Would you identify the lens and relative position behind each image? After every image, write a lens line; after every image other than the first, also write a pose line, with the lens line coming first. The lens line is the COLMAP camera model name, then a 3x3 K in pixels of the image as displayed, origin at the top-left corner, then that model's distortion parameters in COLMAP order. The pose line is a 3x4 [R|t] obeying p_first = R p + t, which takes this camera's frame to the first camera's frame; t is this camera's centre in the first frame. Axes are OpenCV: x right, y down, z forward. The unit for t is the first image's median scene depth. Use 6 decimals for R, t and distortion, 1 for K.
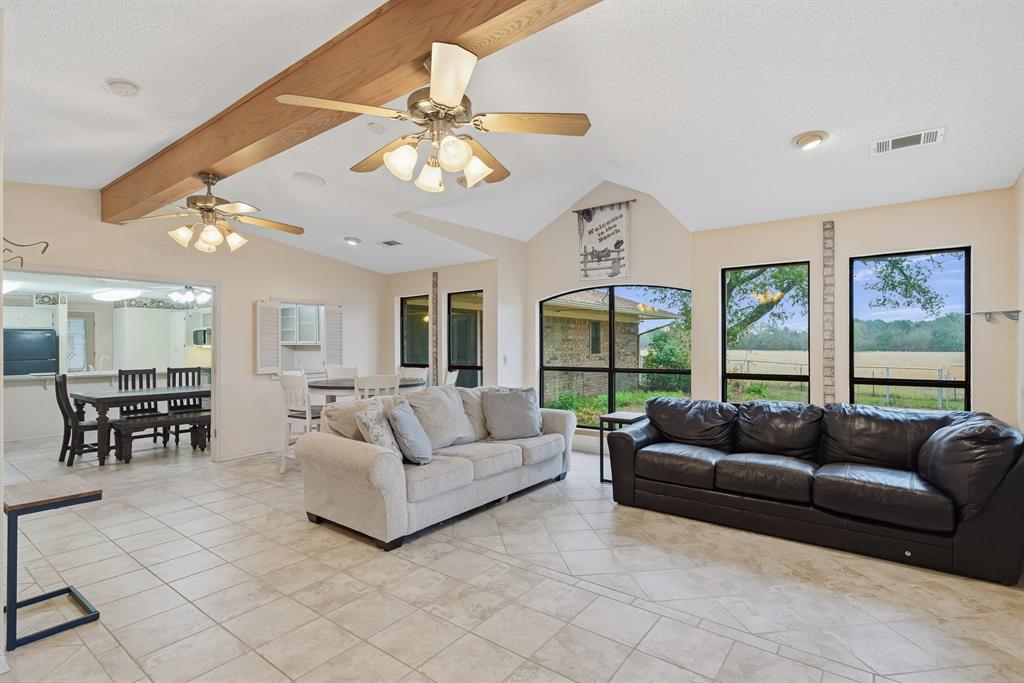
lens RADIAL K [[501.1, 0, 508.6], [0, 501.1, 336.2], [0, 0, 1]] dist [-0.000875, 0.000305]
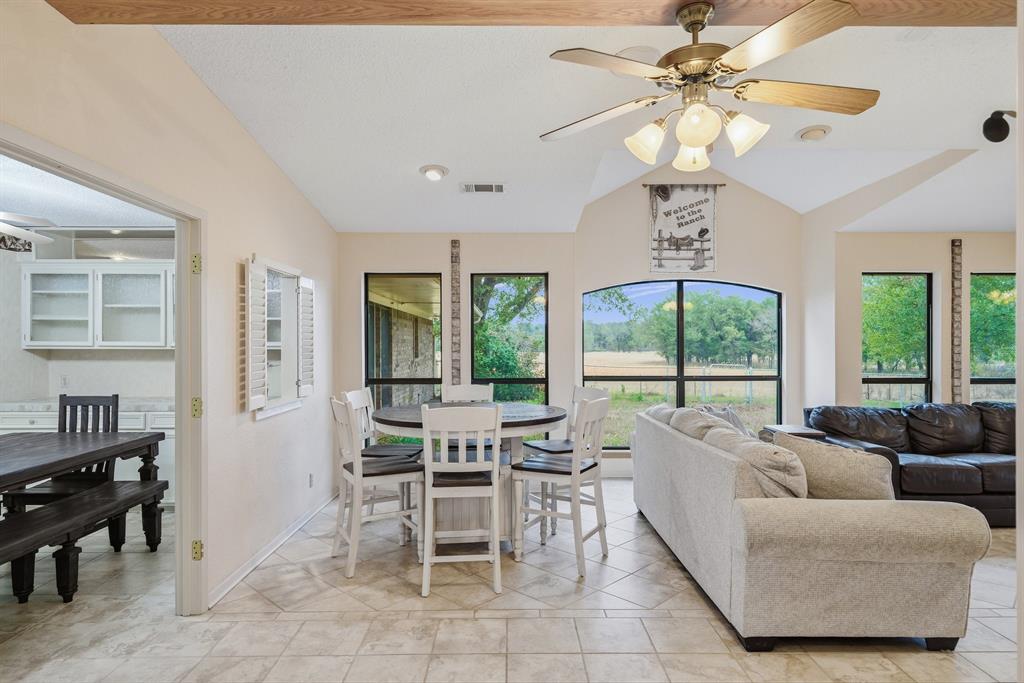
lens RADIAL K [[578.8, 0, 509.5], [0, 578.8, 347.9], [0, 0, 1]] dist [0.002208, -0.002829]
pose [[0.791711, -0.002335, 0.610892, -0.658793], [-0.011933, 0.999743, 0.019287, 0.000060], [-0.610780, -0.022560, 0.791479, 0.409350]]
